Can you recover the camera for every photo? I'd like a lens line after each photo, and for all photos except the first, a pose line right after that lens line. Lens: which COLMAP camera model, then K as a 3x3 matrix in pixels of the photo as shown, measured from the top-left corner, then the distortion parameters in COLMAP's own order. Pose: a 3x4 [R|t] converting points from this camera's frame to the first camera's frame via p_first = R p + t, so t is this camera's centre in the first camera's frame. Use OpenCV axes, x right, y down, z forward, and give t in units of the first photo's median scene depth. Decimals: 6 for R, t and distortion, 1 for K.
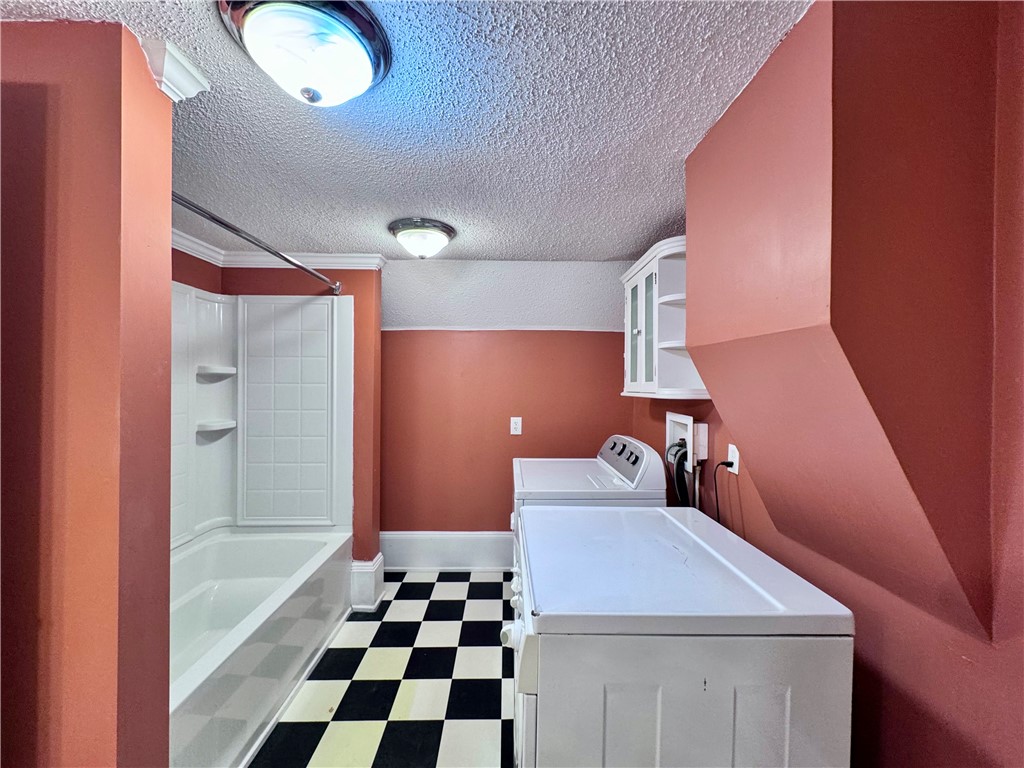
lens RADIAL K [[422.5, 0, 518.4], [0, 422.5, 383.3], [0, 0, 1]] dist [-0.003445, -0.000256]
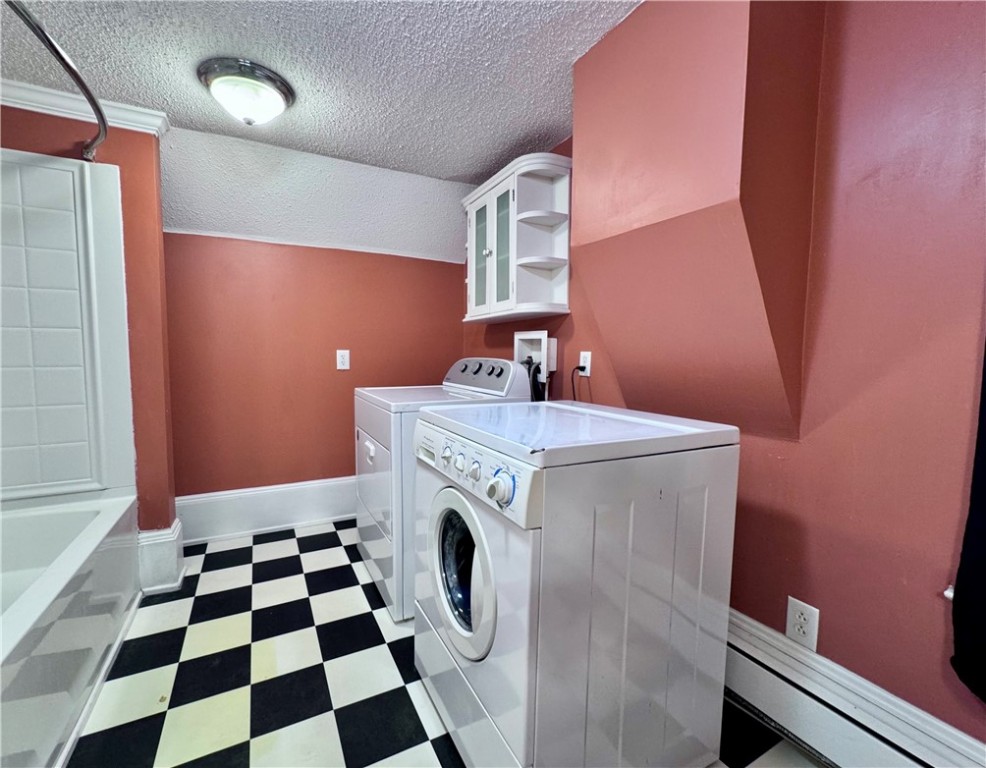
lens RADIAL K [[436.8, 0, 493.0], [0, 436.8, 384.0], [0, 0, 1]] dist [-0.002074, -0.000324]
pose [[0.894308, -0.037644, 0.445865, -0.171701], [0.002821, 0.996909, 0.078511, 0.101835], [-0.447443, -0.068955, 0.891650, 0.044074]]
